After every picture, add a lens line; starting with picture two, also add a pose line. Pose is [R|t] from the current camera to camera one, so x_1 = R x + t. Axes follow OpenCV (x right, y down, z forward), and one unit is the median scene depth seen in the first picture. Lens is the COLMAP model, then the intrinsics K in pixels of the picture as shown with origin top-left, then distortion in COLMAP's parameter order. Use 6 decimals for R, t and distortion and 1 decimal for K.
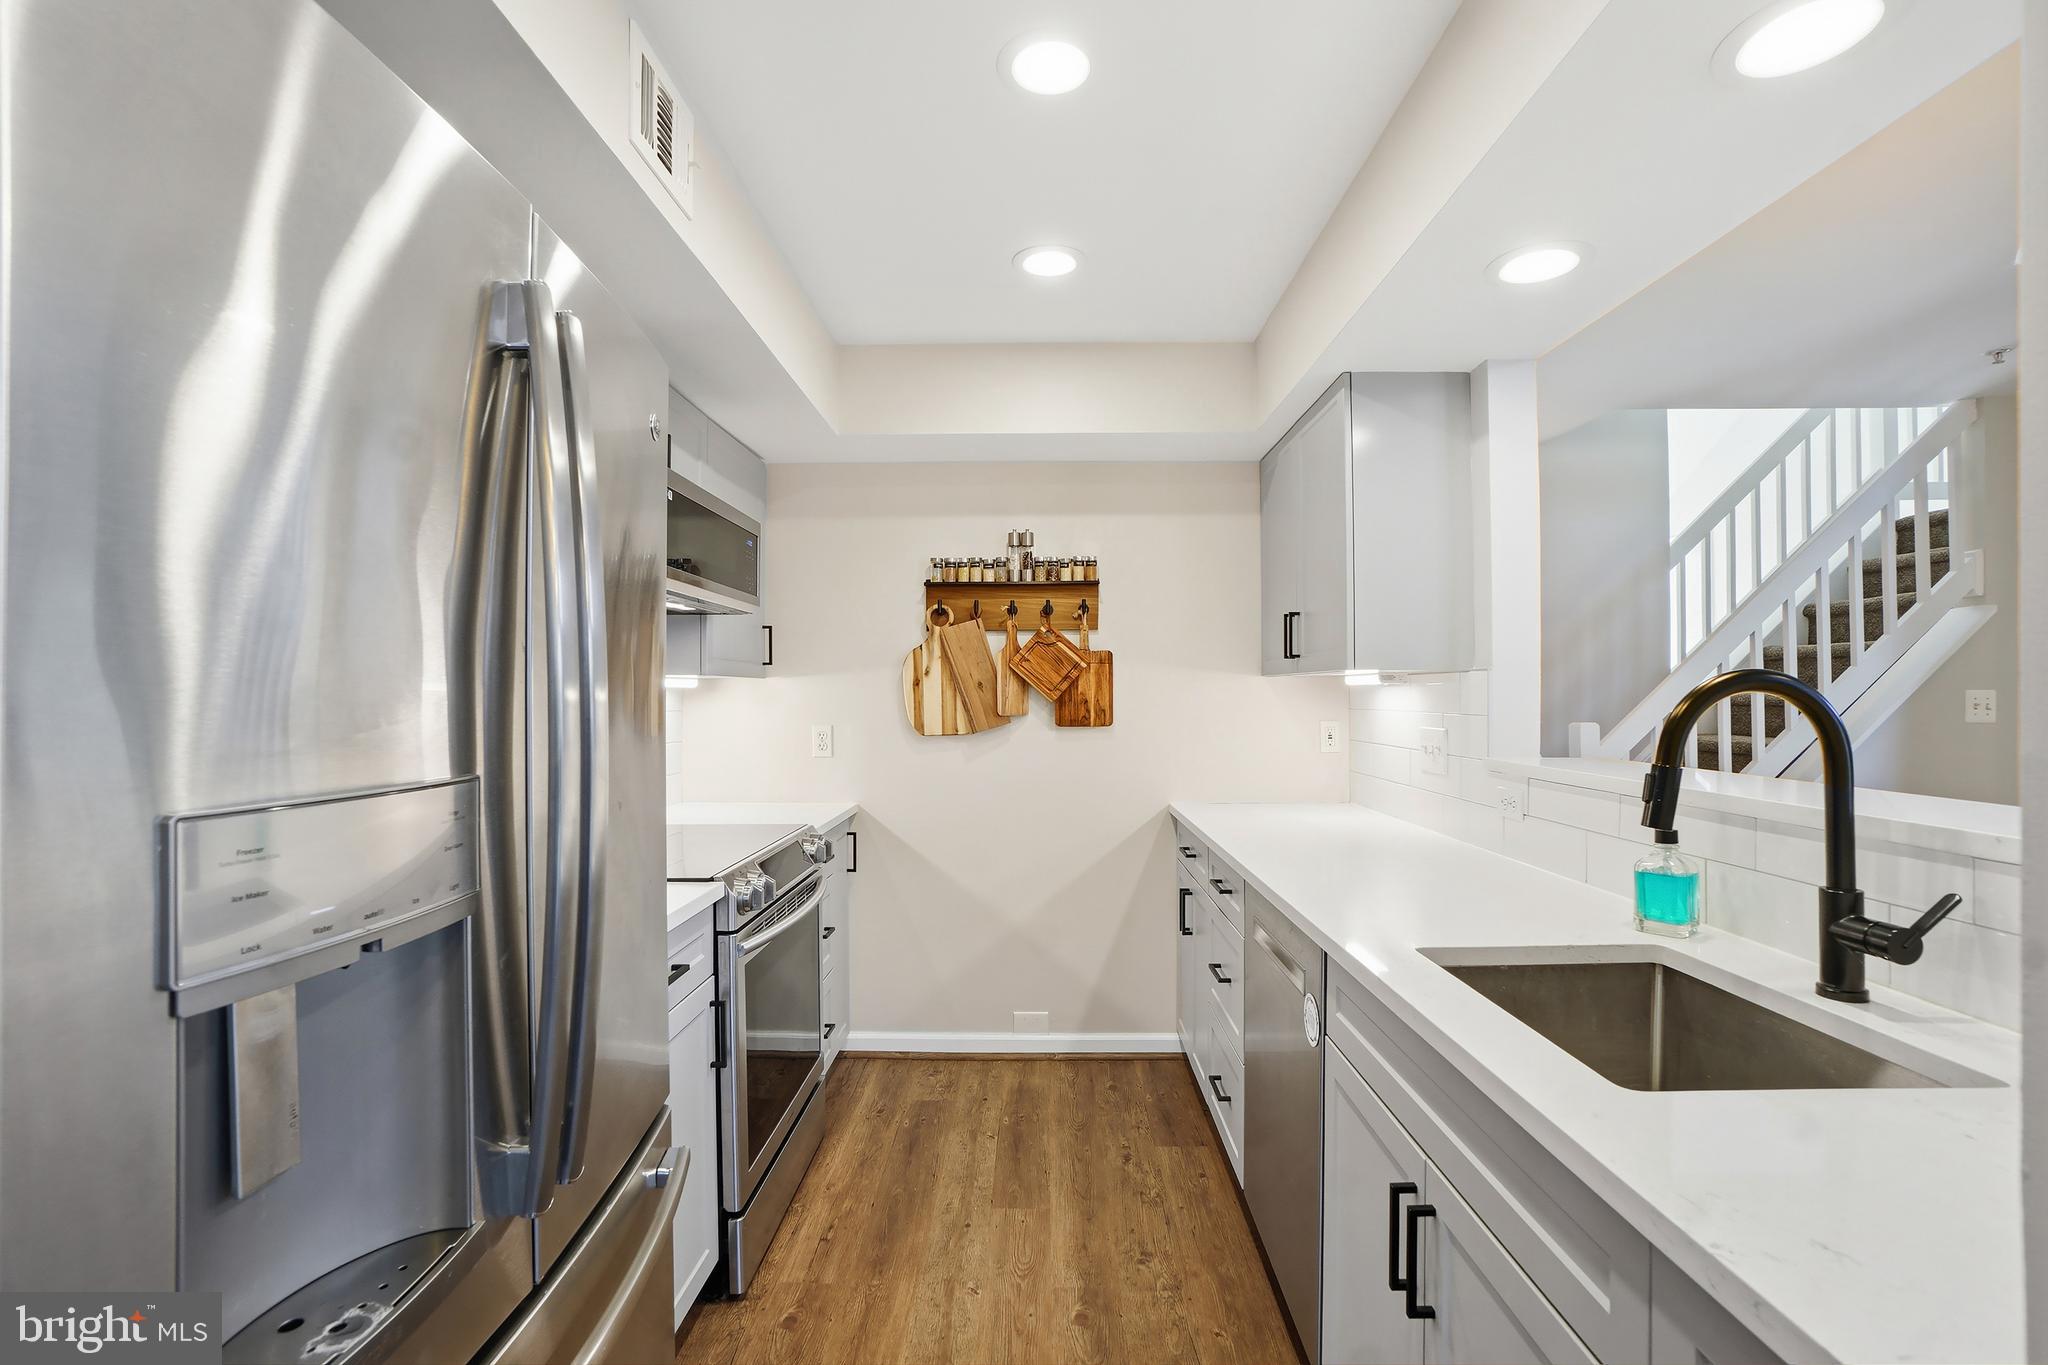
lens RADIAL K [[947.2, 0, 1035.8], [0, 947.2, 681.3], [0, 0, 1]] dist [-0.047062, 0.014423]
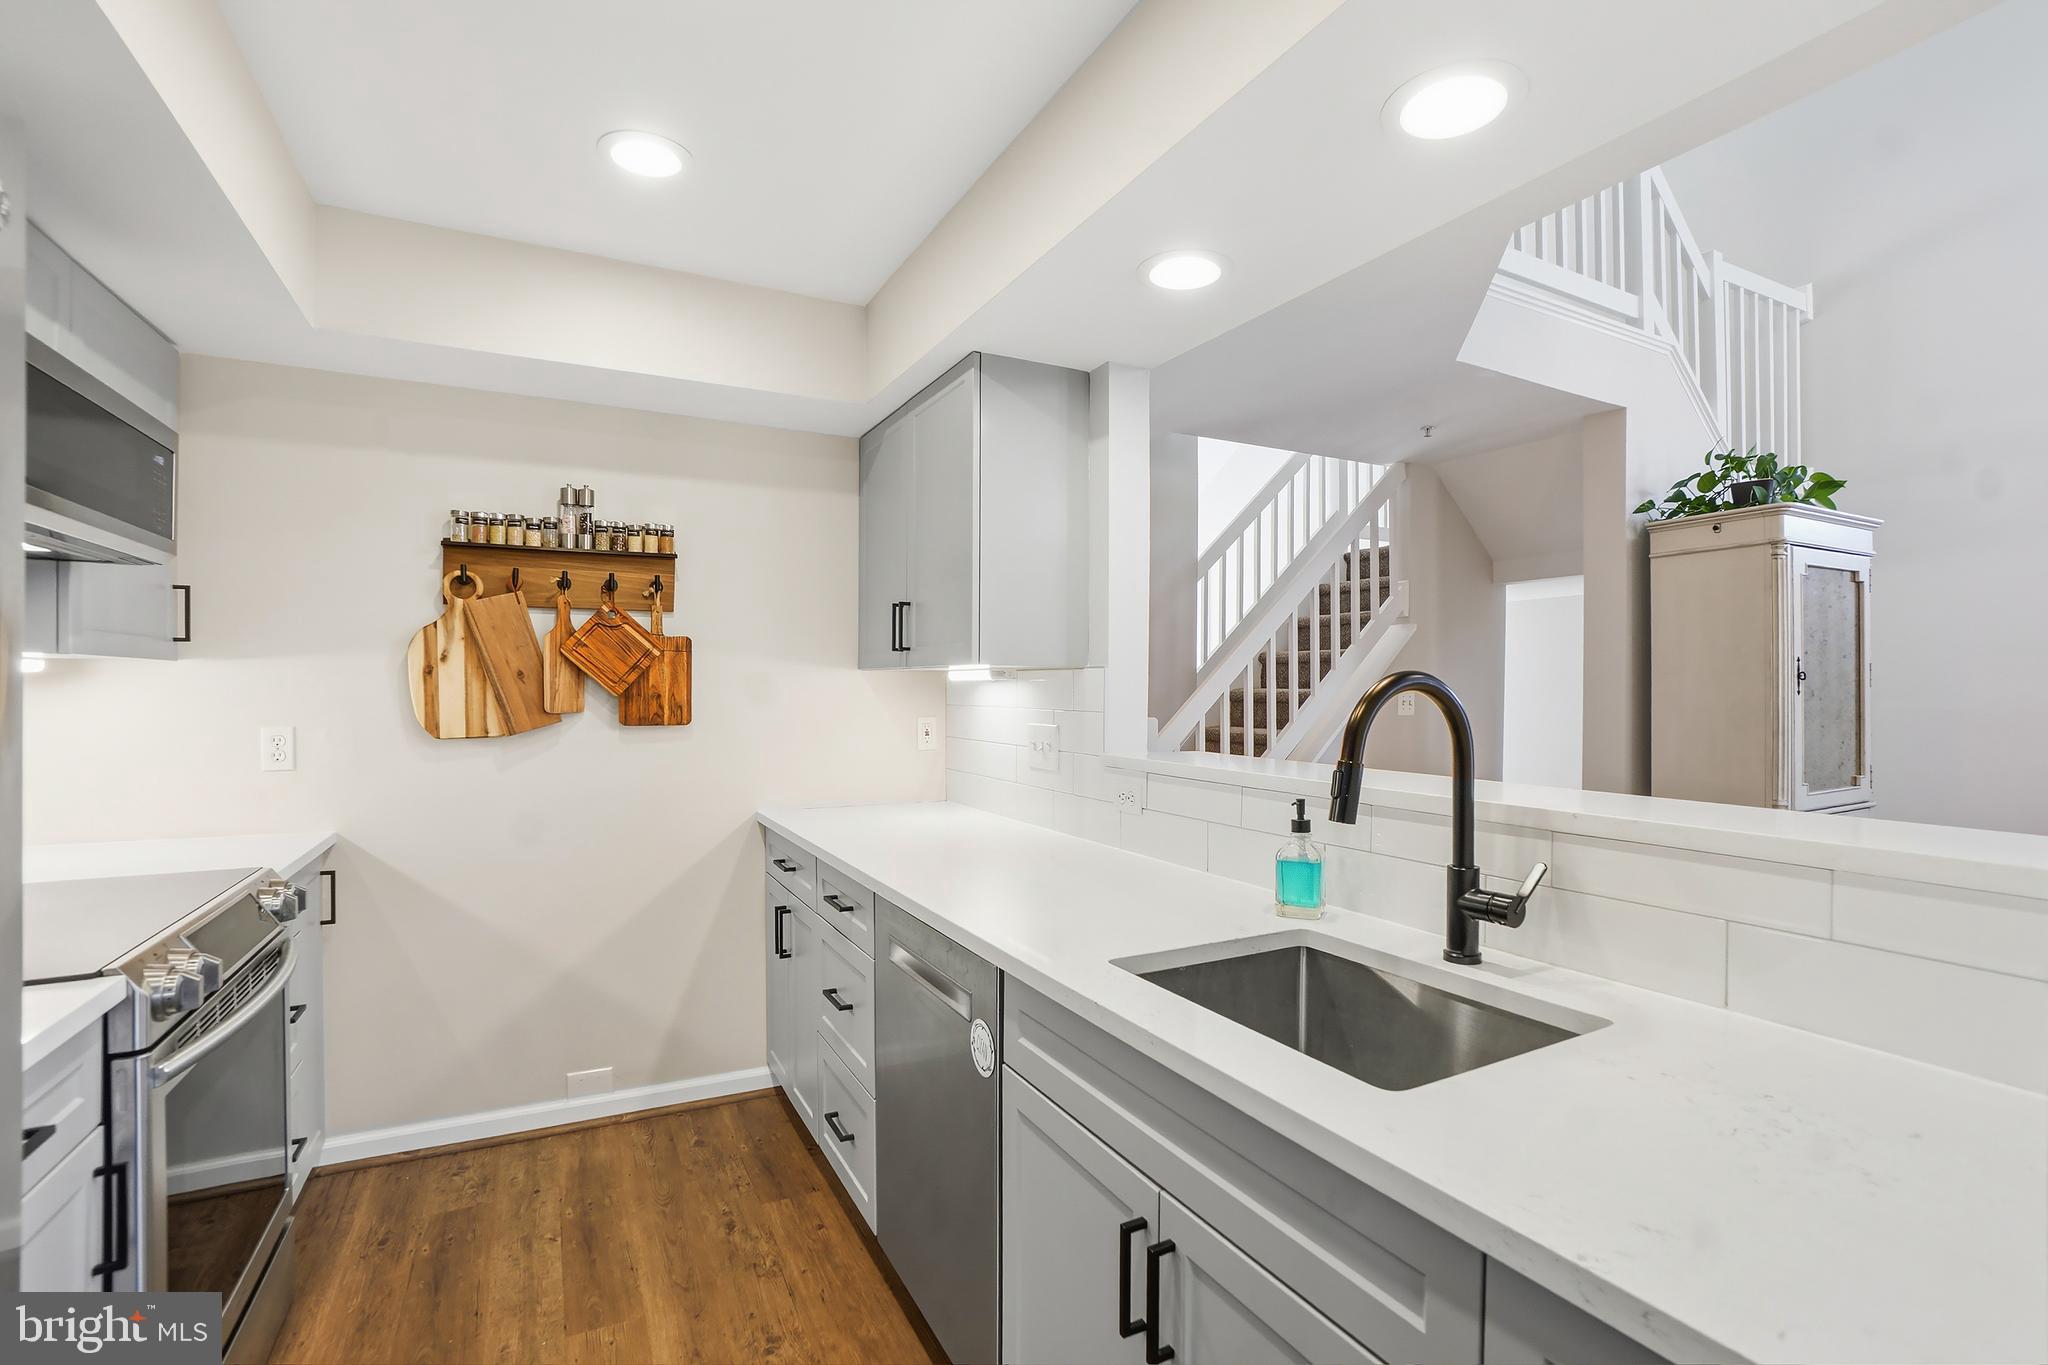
lens RADIAL K [[947.2, 0, 1041.7], [0, 947.2, 690.9], [0, 0, 1]] dist [-0.047062, 0.014423]
pose [[0.875516, 0.006353, 0.483148, -0.064336], [-0.014420, 0.999812, 0.012985, 0.001273], [-0.482974, -0.018336, 0.875443, 0.114361]]
